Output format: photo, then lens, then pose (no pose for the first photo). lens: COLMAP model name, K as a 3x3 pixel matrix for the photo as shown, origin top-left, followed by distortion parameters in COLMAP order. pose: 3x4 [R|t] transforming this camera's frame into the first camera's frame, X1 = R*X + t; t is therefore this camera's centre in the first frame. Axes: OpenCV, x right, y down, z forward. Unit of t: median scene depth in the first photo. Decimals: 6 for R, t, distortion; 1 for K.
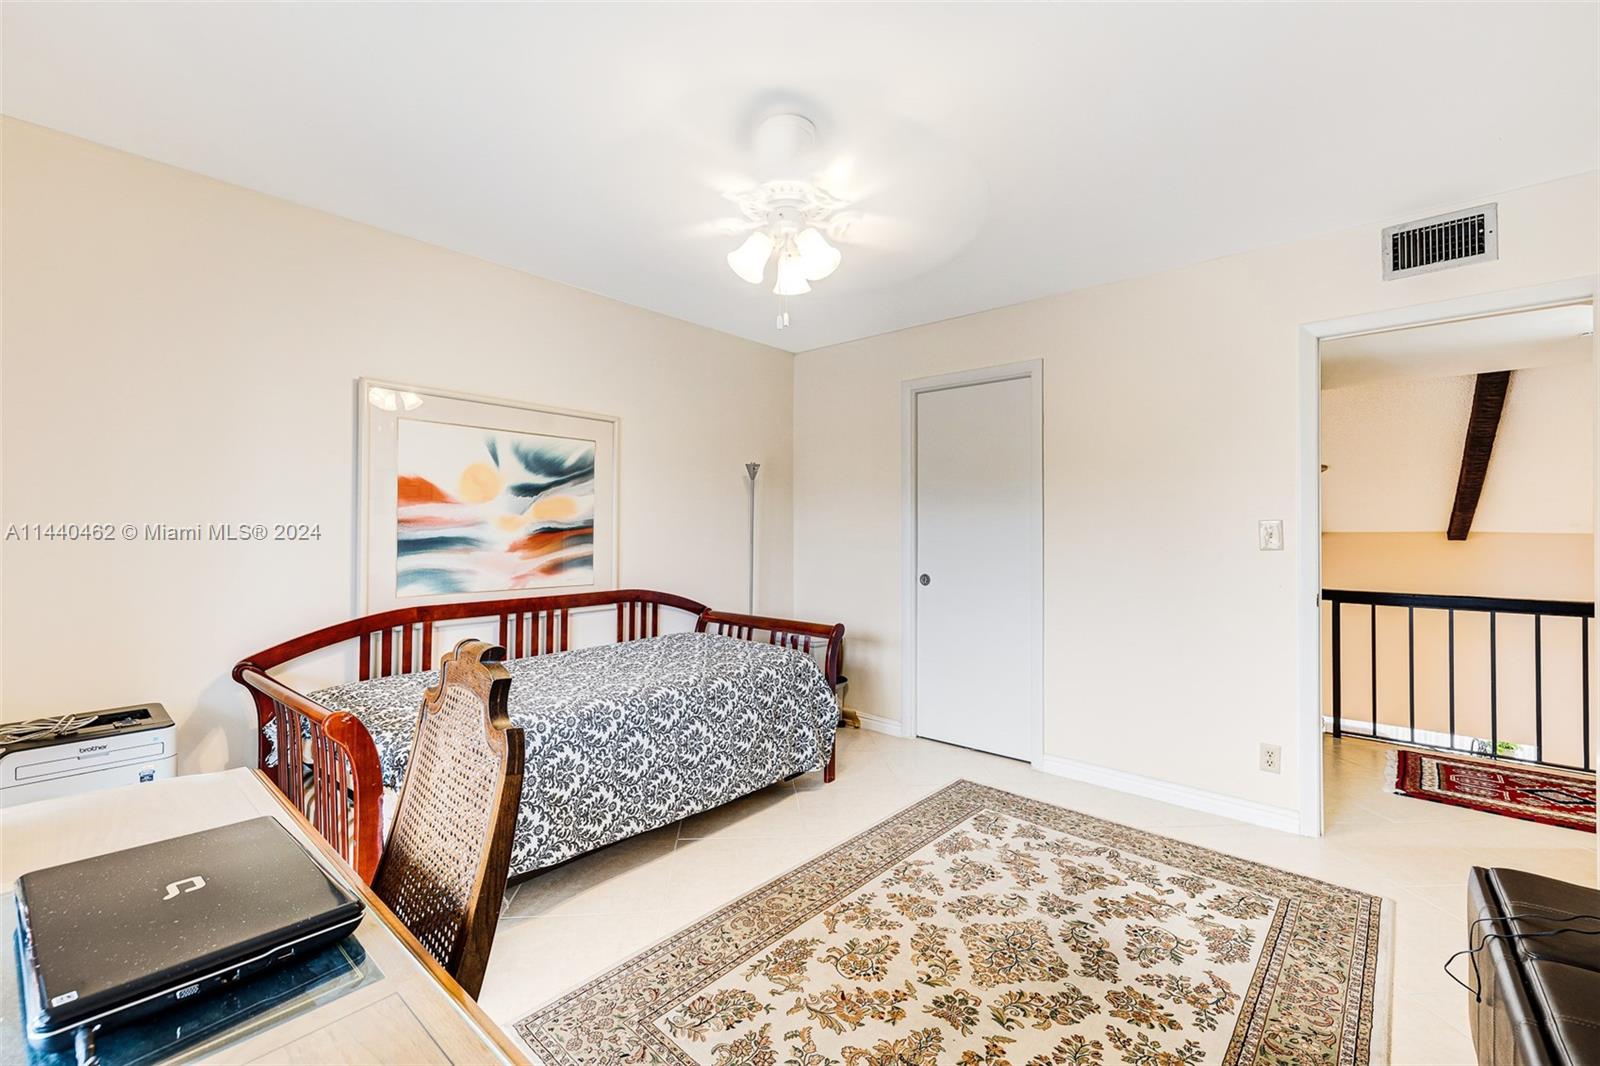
lens RADIAL K [[677.0, 0, 790.9], [0, 677.0, 527.8], [0, 0, 1]] dist [0.000379, -0.000341]
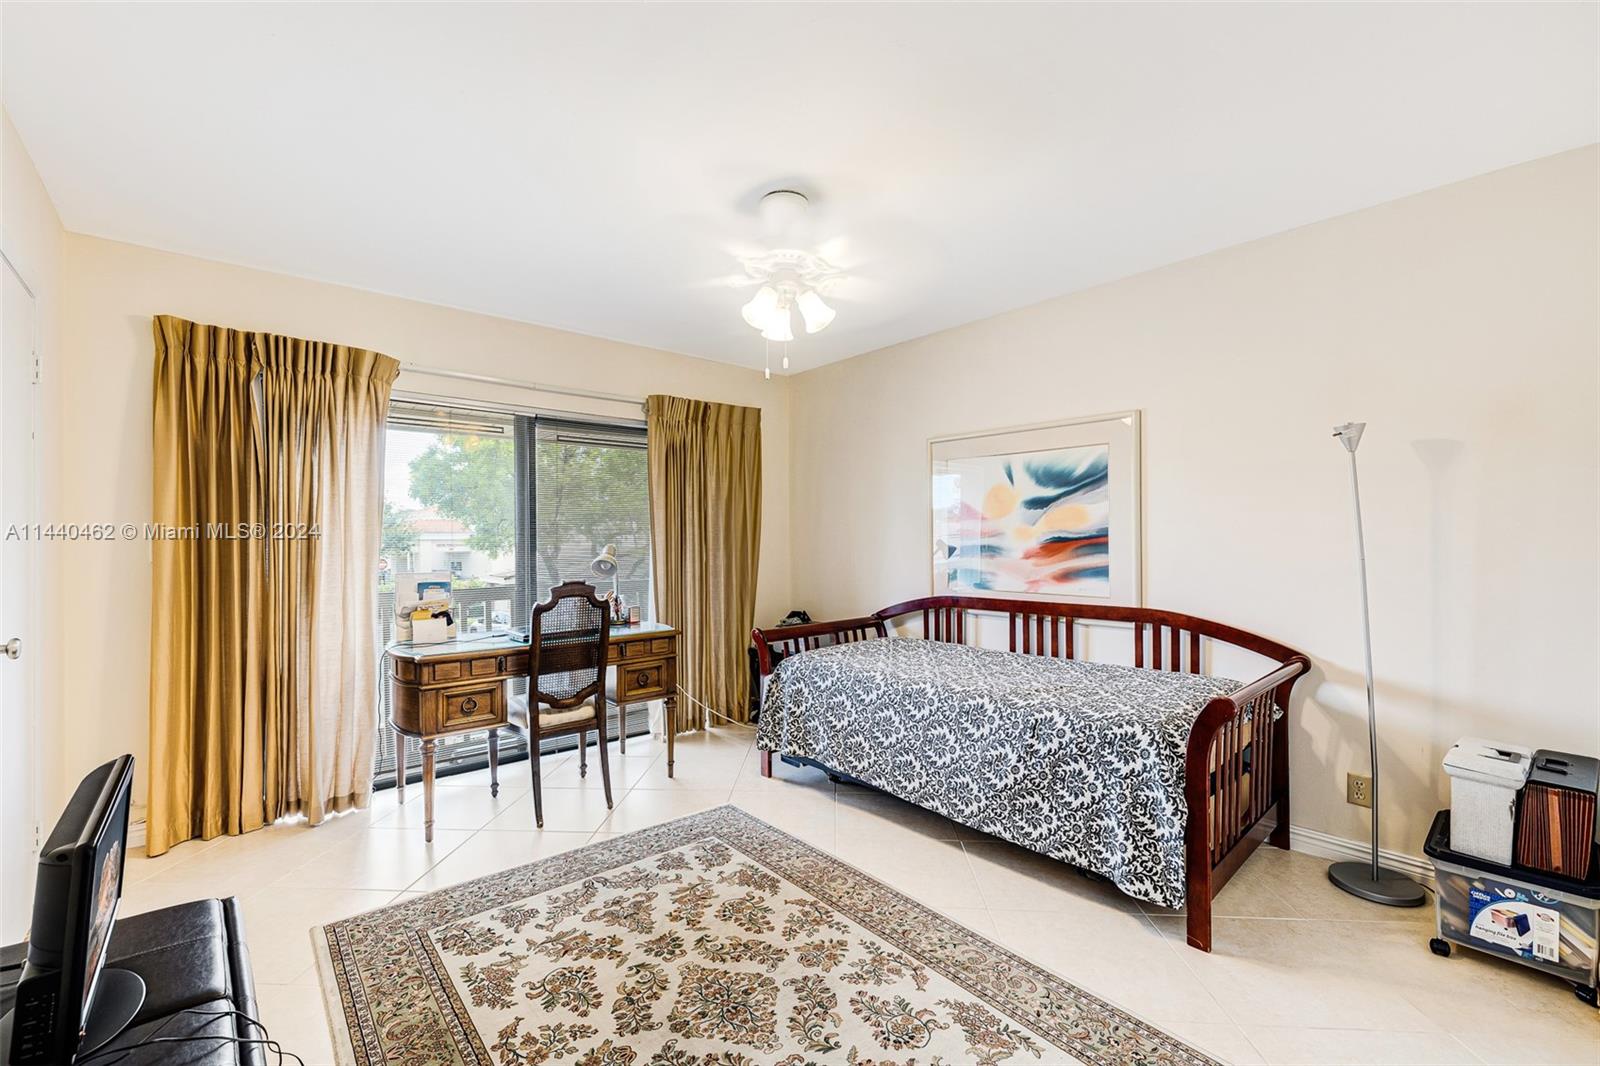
lens RADIAL K [[675.9, 0, 785.9], [0, 675.9, 541.5], [0, 0, 1]] dist [-0.000574, 0.000052]
pose [[-0.145721, 0.001718, -0.989324, 0.859309], [0.011483, 0.999934, 0.000045, 0.001869], [0.989259, -0.011354, -0.145732, 0.863231]]
